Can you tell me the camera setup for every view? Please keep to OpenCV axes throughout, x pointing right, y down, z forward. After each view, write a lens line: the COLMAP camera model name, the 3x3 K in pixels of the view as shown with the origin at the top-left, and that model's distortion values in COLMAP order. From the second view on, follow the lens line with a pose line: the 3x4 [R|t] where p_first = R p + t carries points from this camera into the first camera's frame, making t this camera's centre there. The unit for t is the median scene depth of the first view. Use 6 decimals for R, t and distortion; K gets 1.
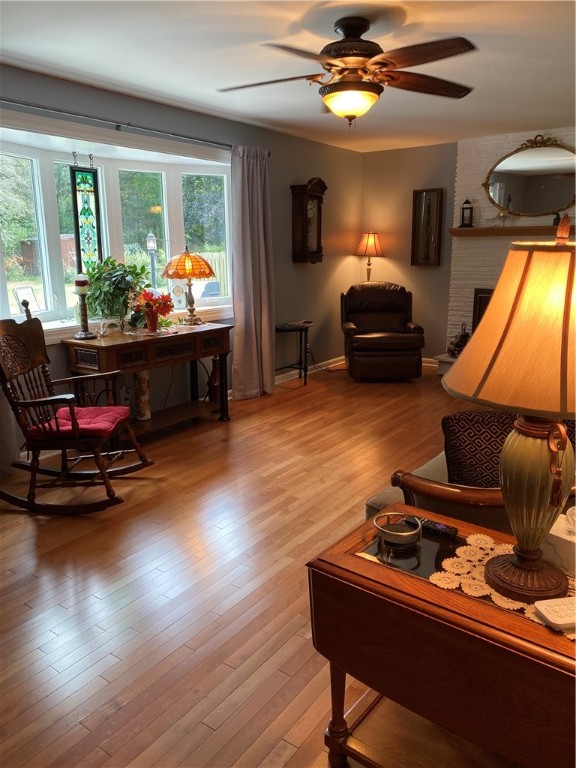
lens RADIAL K [[592.6, 0, 280.4], [0, 592.6, 381.4], [0, 0, 1]] dist [0.022270, -0.019167]
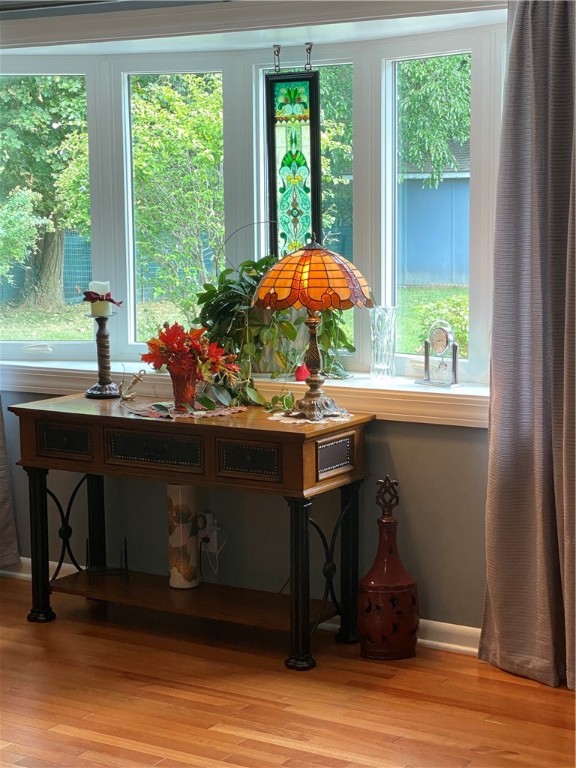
lens RADIAL K [[1471.3, 0, 286.4], [0, 1471.3, 391.4], [0, 0, 1]] dist [0.135020, 0.000000]
pose [[0.046468, 0.134752, -0.989789, 0.922906], [-0.207271, 0.970595, 0.122408, -0.249480], [0.977179, 0.199467, 0.073032, 0.951750]]
